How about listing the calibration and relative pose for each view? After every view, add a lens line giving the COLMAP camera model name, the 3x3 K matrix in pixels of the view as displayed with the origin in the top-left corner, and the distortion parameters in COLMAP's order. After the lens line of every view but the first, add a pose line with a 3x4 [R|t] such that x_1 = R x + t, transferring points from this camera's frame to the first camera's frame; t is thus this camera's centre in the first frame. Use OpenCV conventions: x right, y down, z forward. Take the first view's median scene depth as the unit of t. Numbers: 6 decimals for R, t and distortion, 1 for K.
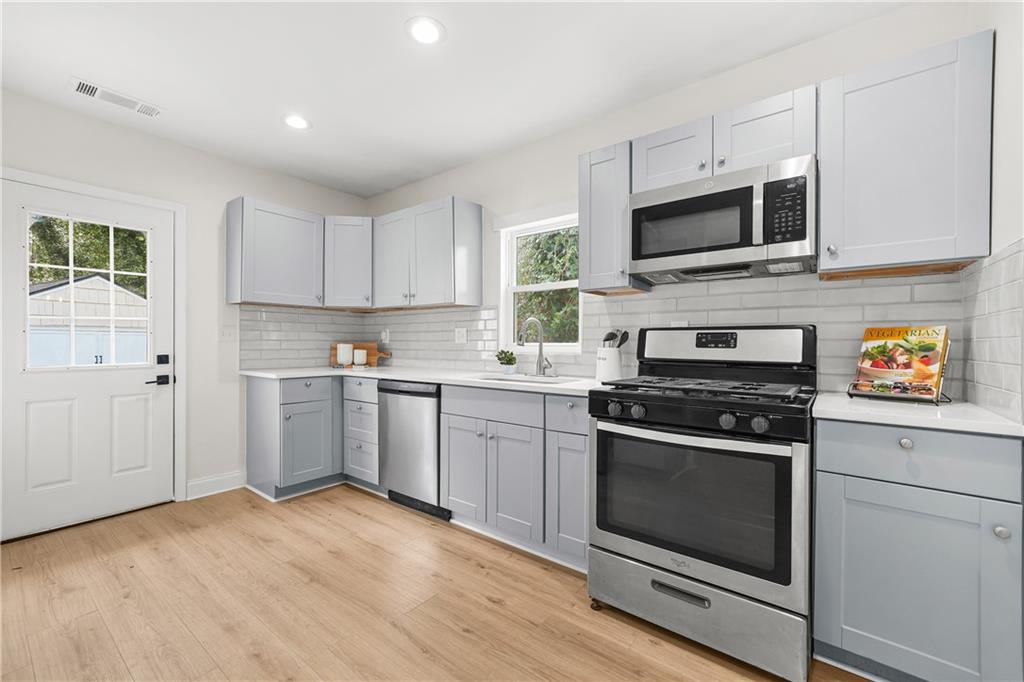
lens RADIAL K [[423.2, 0, 515.5], [0, 423.2, 343.2], [0, 0, 1]] dist [-0.002597, -0.000135]
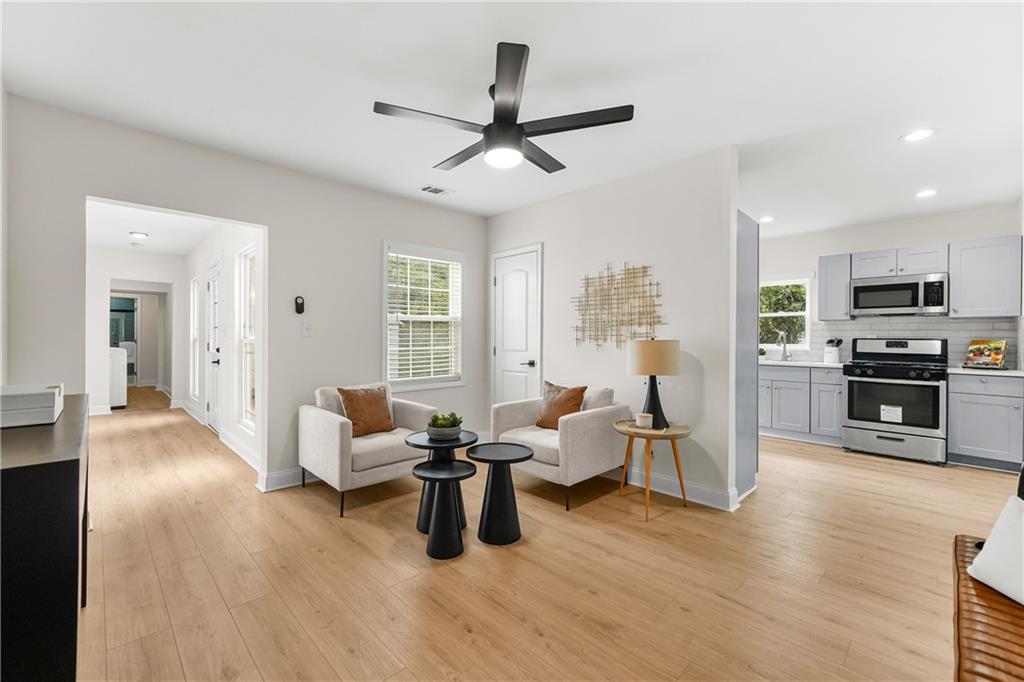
lens RADIAL K [[435.8, 0, 508.3], [0, 435.8, 337.7], [0, 0, 1]] dist [0.002277, 0.001006]
pose [[0.989141, 0.002423, -0.146947, -1.481237], [-0.002394, 0.999997, 0.000370, -0.046386], [0.146948, -0.000015, 0.989144, -1.942487]]
